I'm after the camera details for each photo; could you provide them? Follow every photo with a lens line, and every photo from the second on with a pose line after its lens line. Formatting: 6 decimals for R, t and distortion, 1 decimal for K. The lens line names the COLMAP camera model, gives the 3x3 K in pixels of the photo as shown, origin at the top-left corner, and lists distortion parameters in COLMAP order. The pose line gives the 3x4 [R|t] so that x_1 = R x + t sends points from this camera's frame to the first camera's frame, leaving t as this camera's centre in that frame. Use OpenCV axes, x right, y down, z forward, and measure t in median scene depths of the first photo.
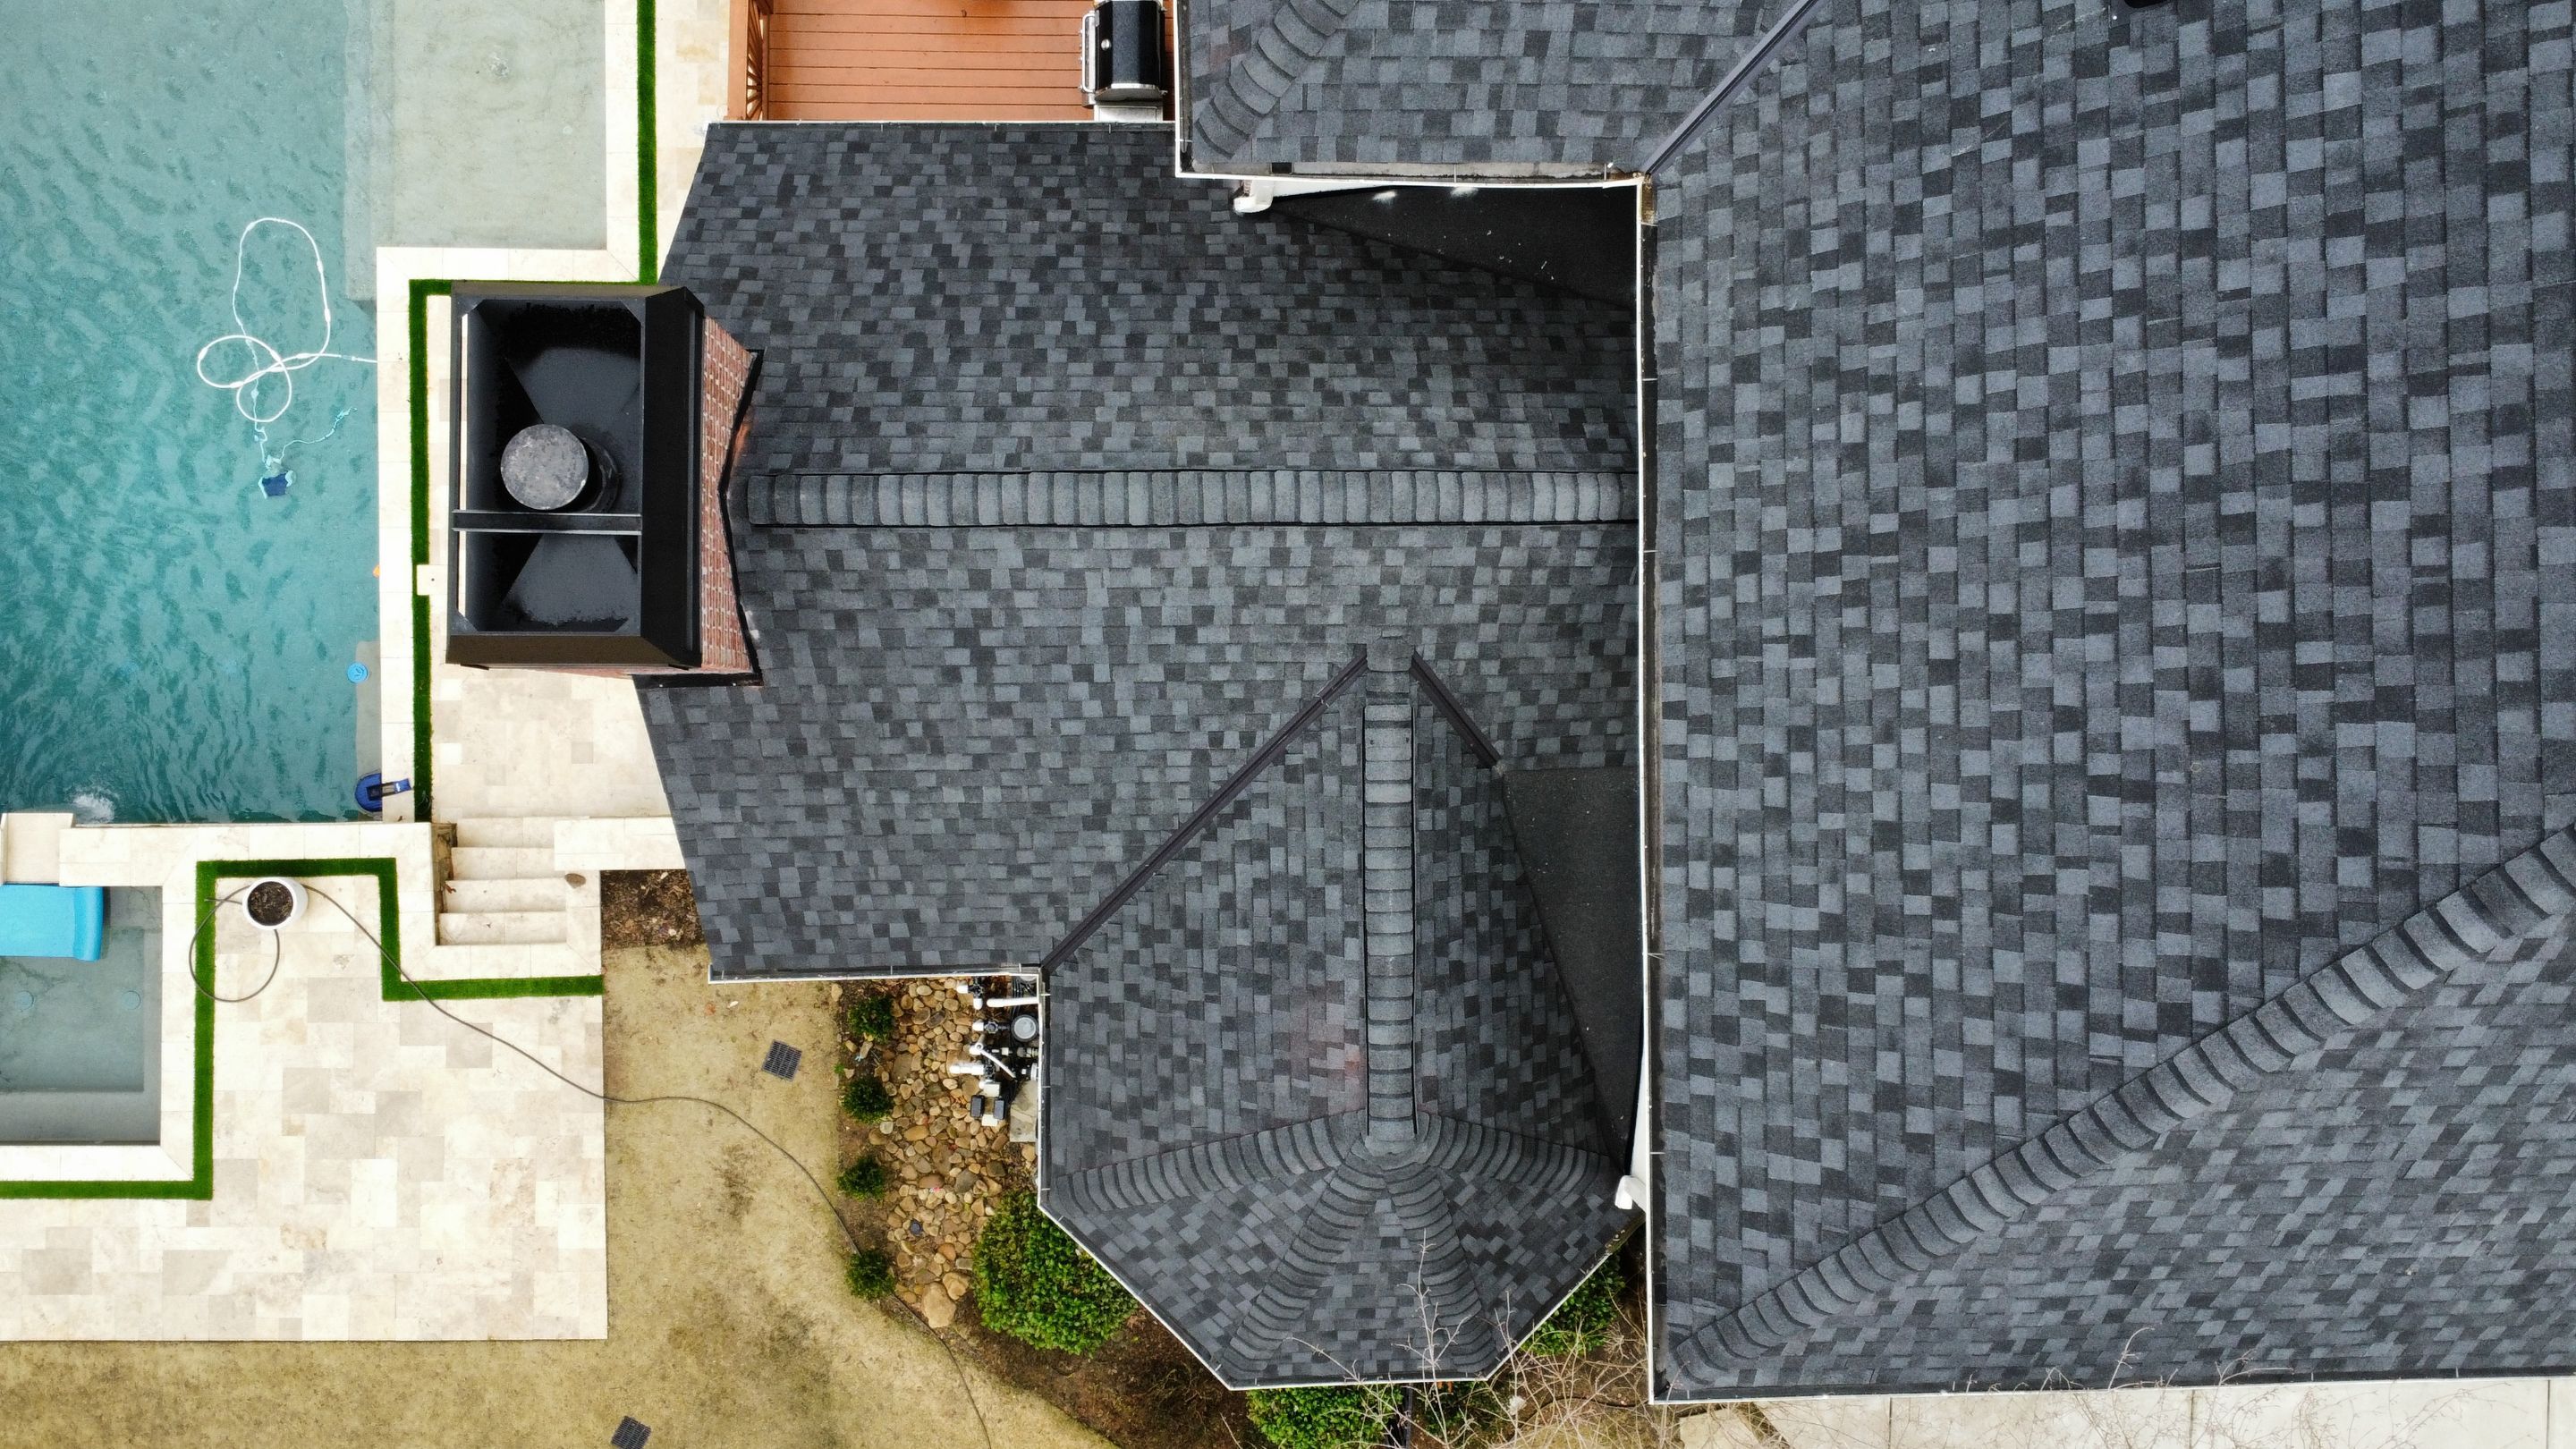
lens RADIAL K [[1938.7, 0, 1267.0], [0, 1938.7, 713.7], [0, 0, 1]] dist [0.003445, -0.010004]
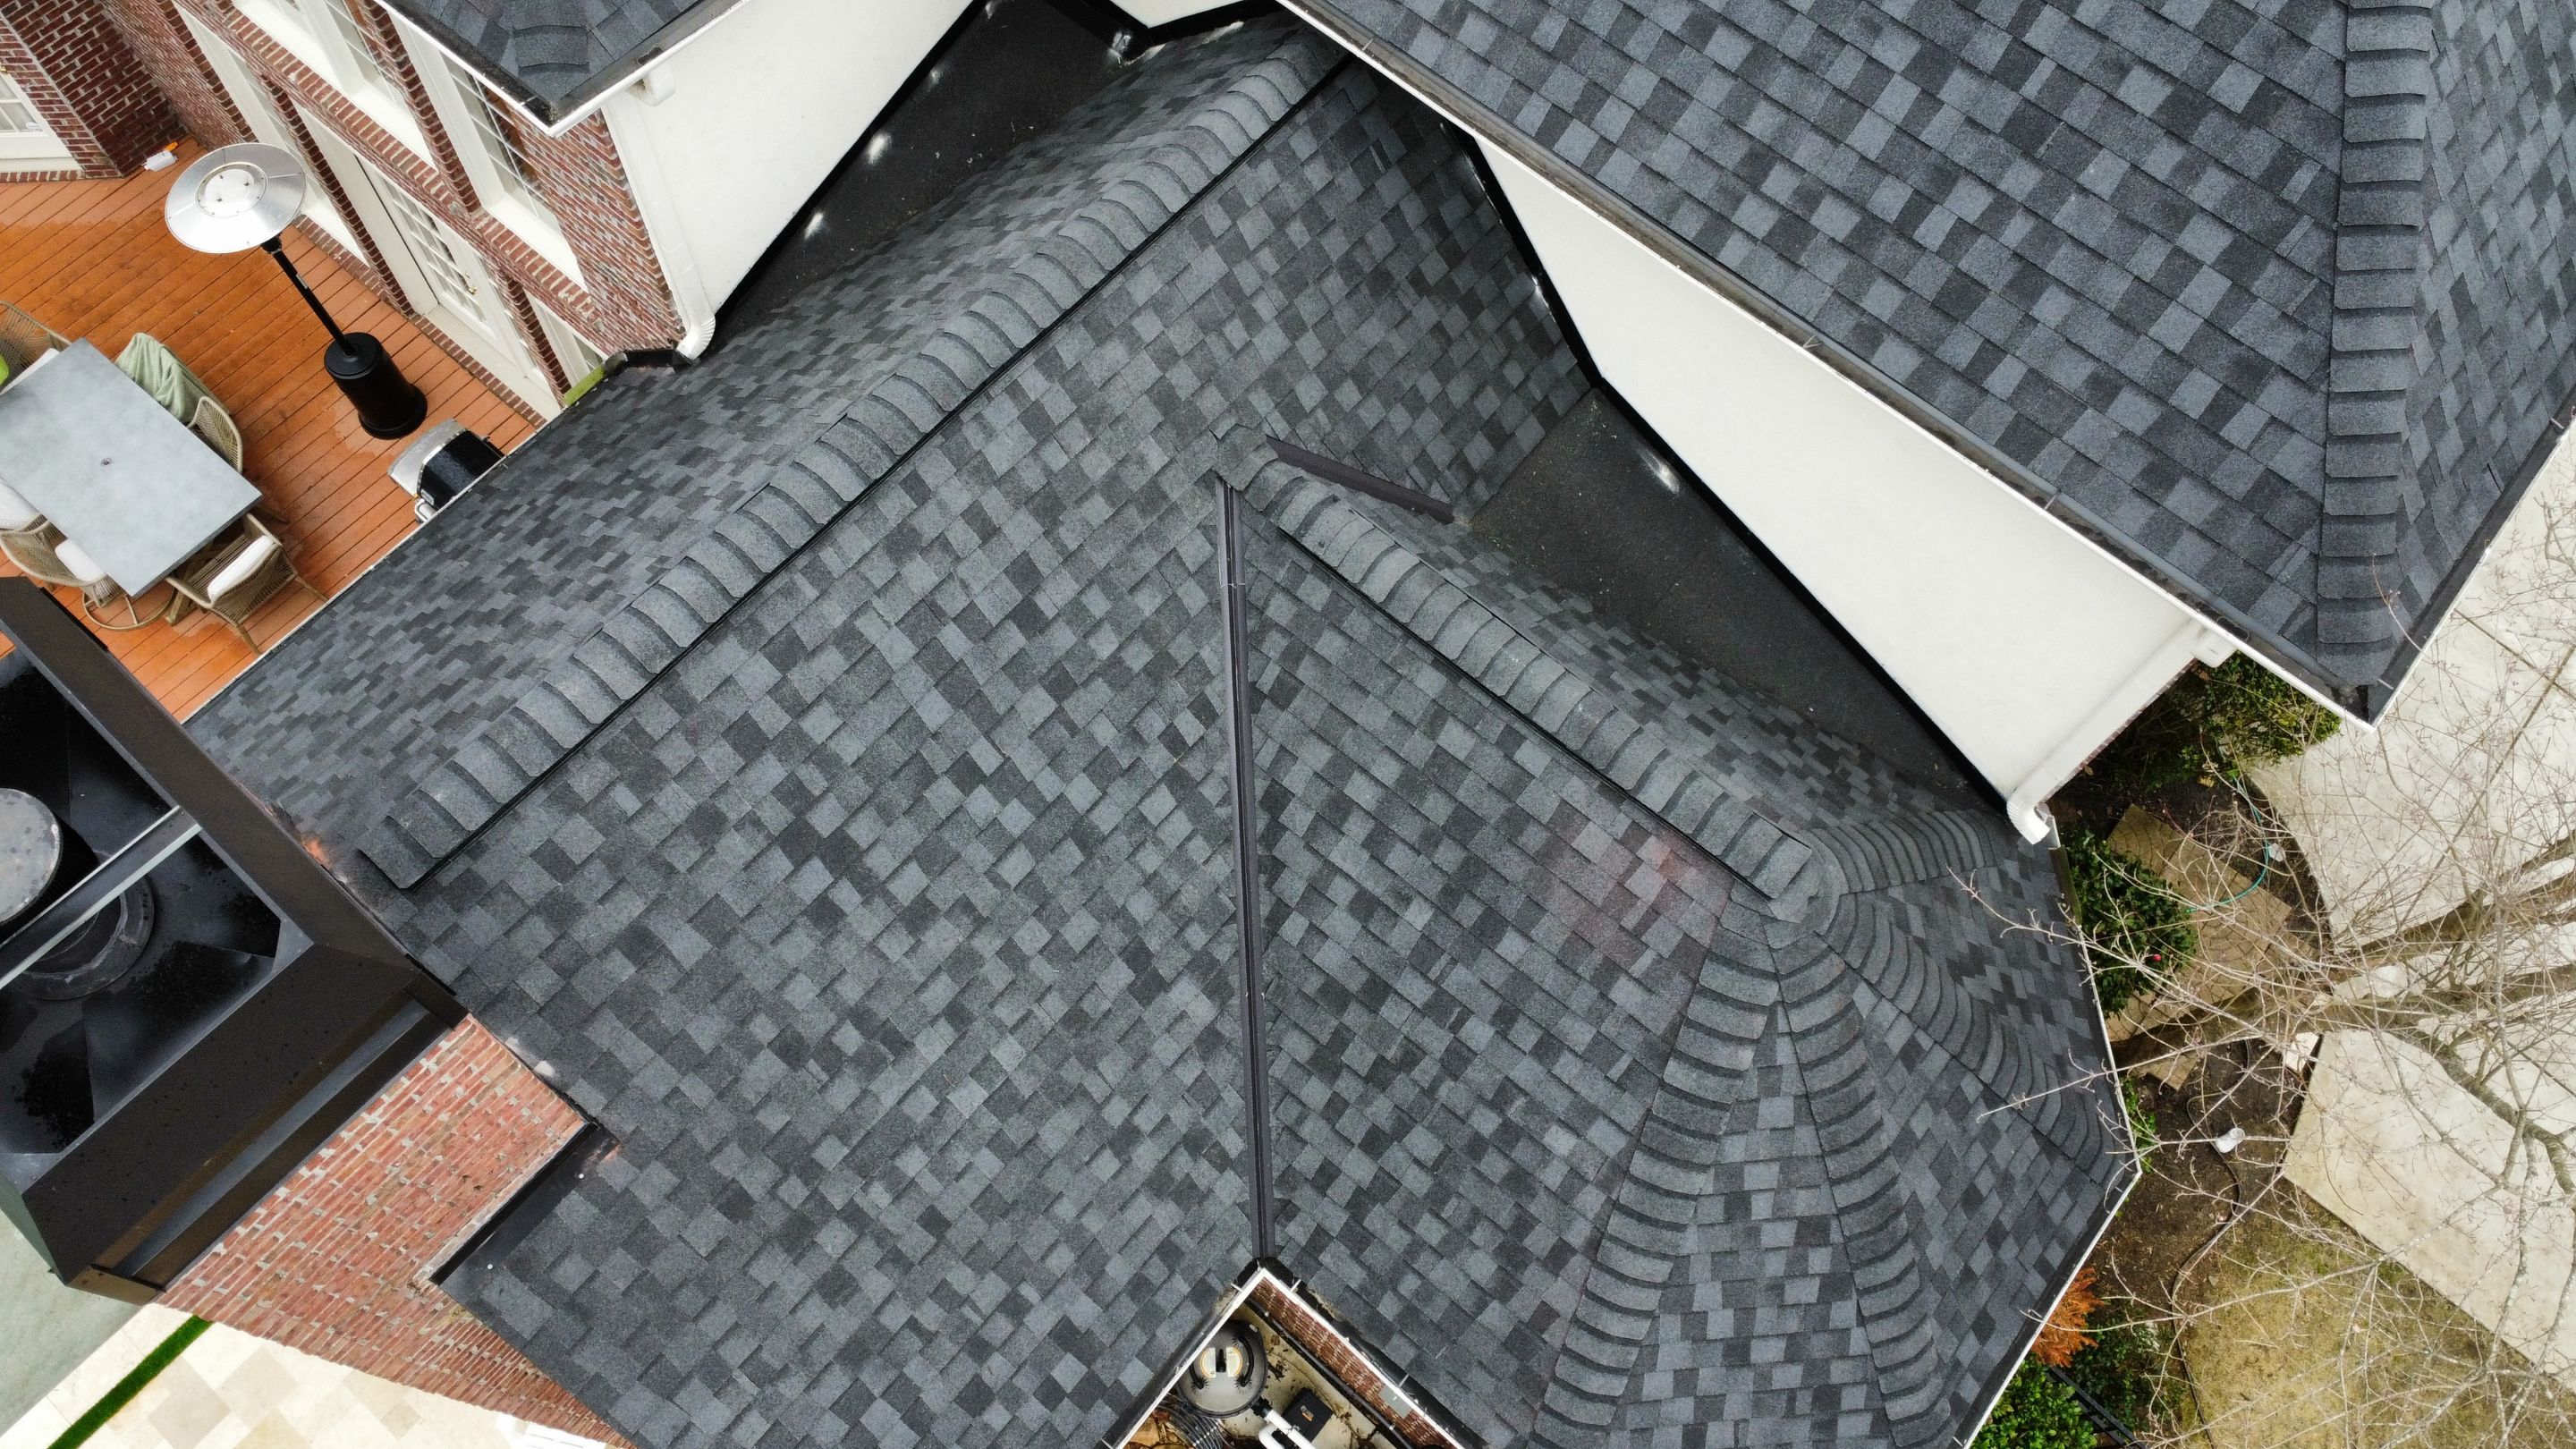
lens RADIAL K [[1938.7, 0, 1277.1], [0, 1938.7, 709.4], [0, 0, 1]] dist [0.003445, -0.010004]
pose [[0.655418, -0.693394, 0.299387, -0.213900], [0.755032, 0.611422, -0.236833, 0.210321], [-0.018833, 0.381271, 0.924271, 0.372449]]
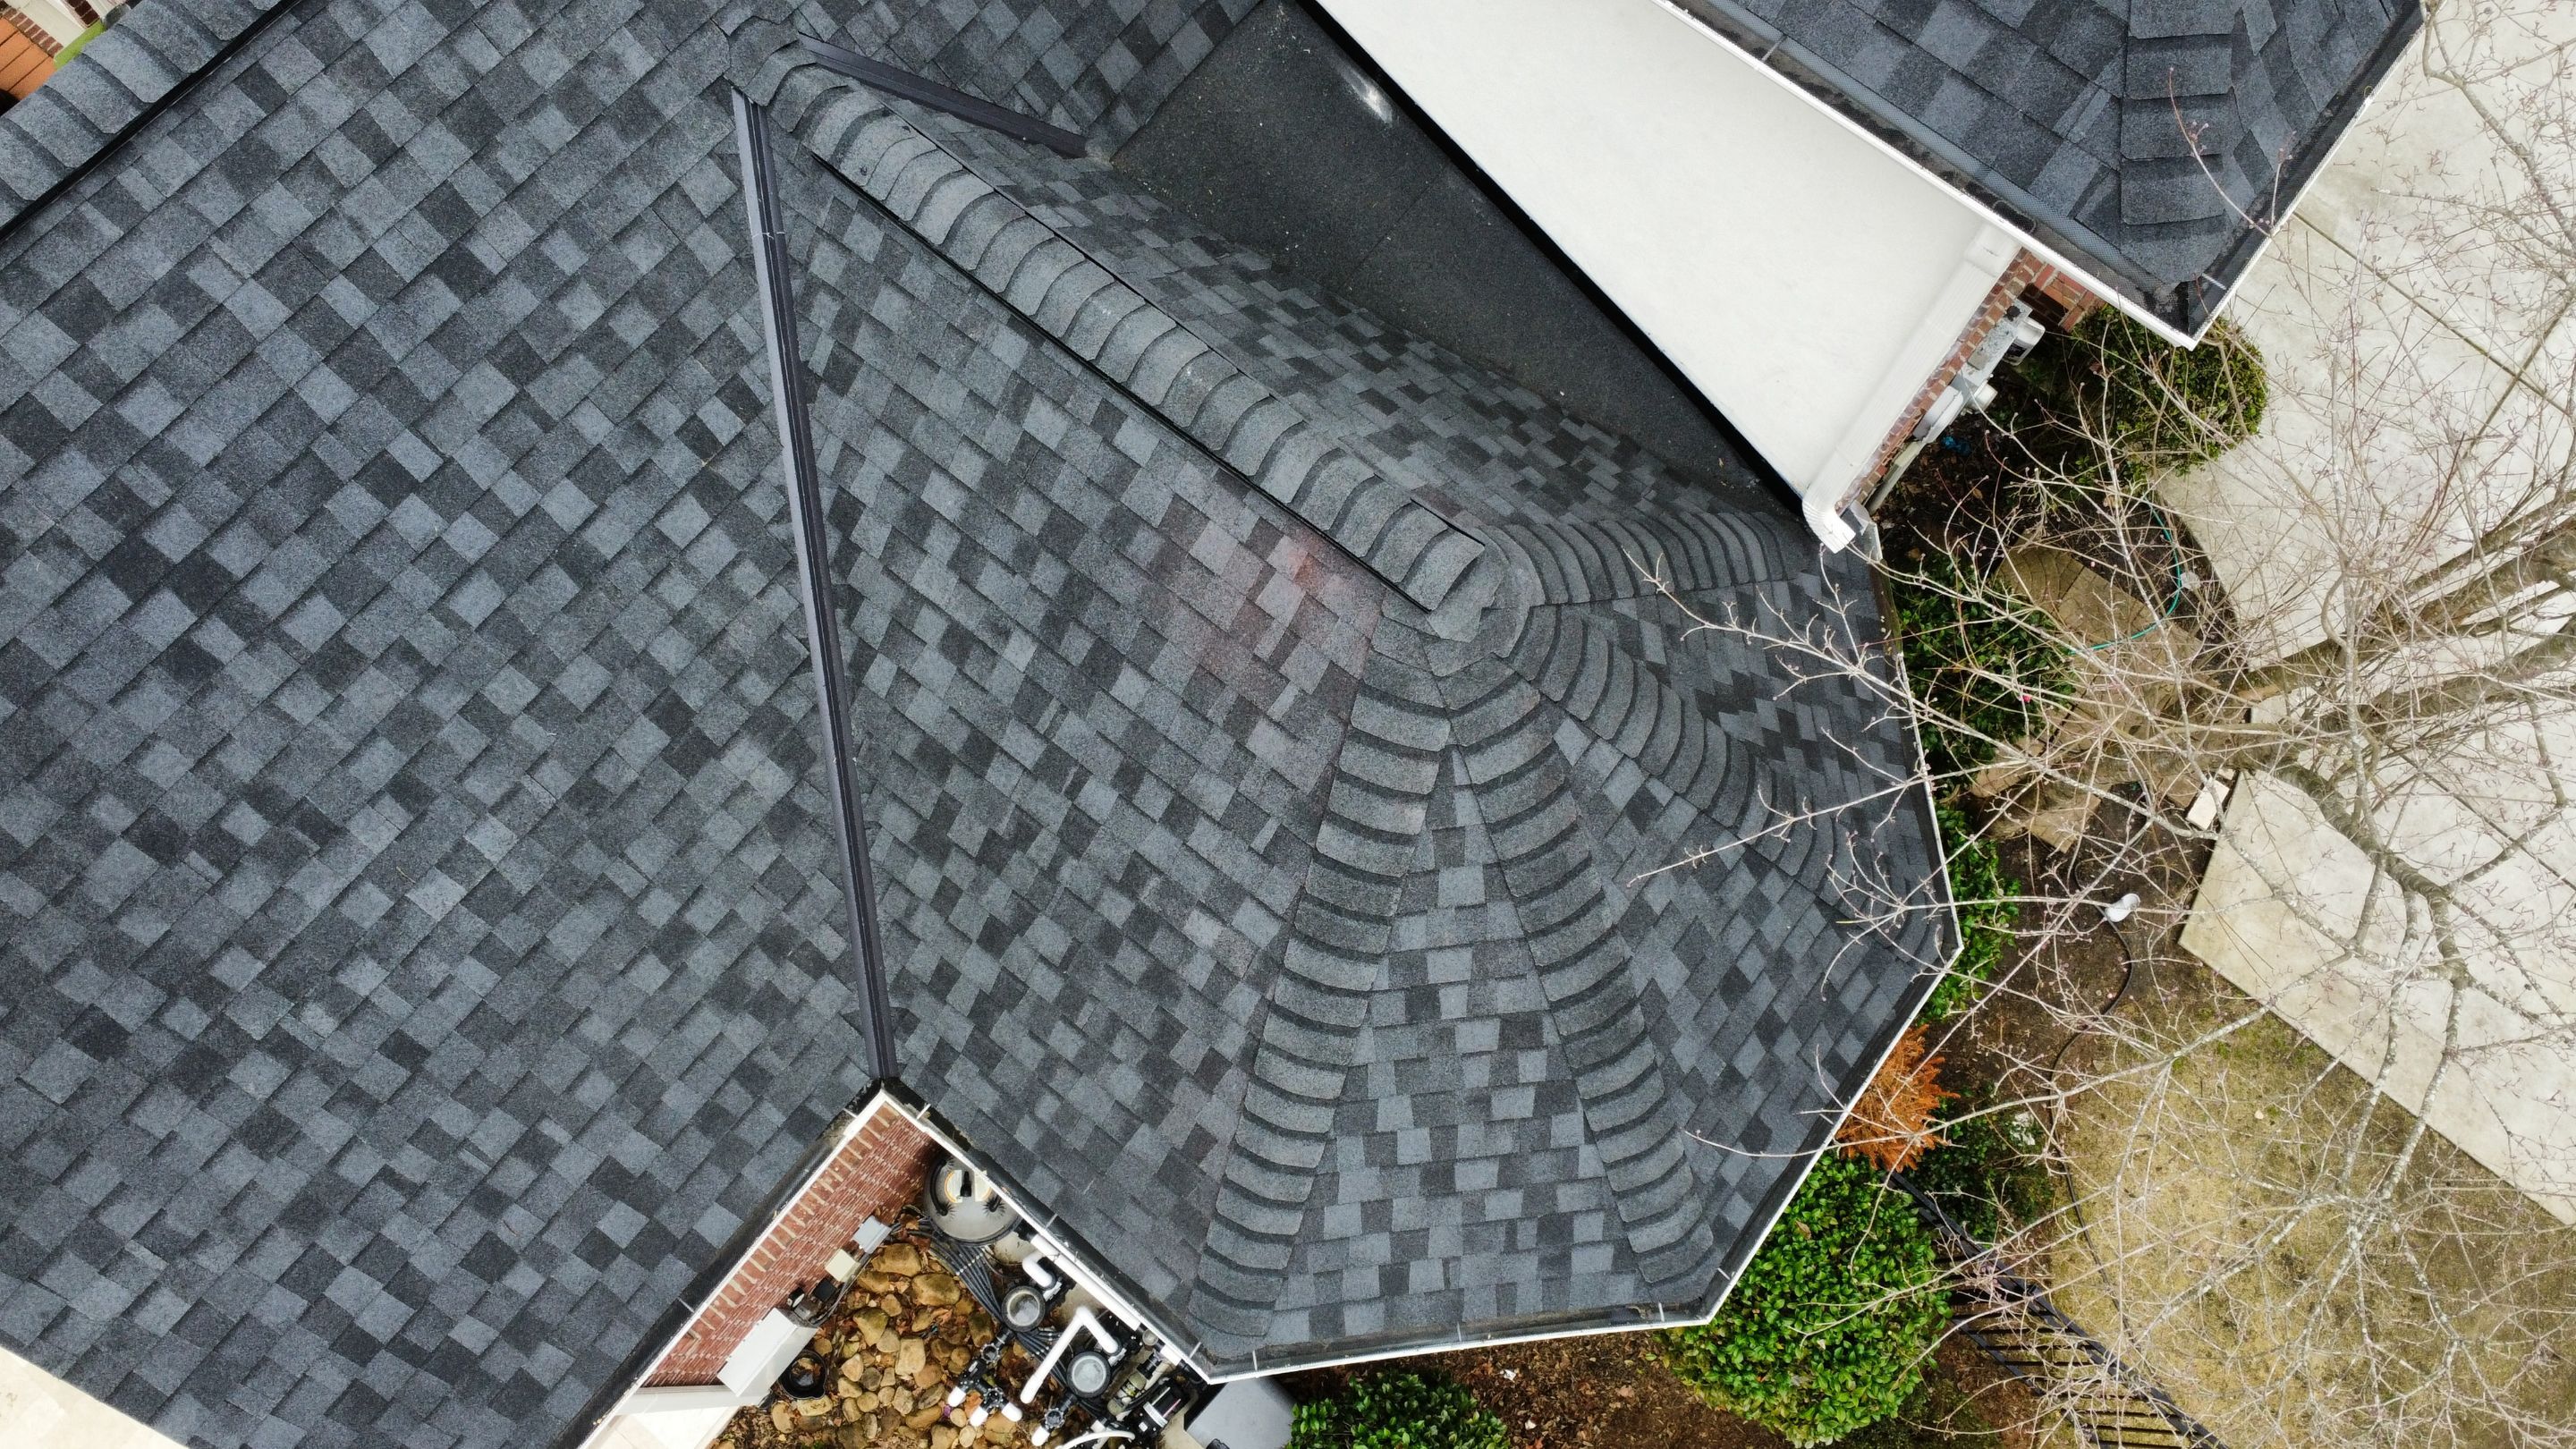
lens RADIAL K [[1938.7, 0, 1279.0], [0, 1938.7, 708.9], [0, 0, 1]] dist [0.003445, -0.010004]
pose [[0.636348, -0.737803, 0.225183, -0.106779], [0.771365, 0.611465, -0.176370, 0.296378], [-0.007565, 0.285931, 0.958220, 0.529151]]
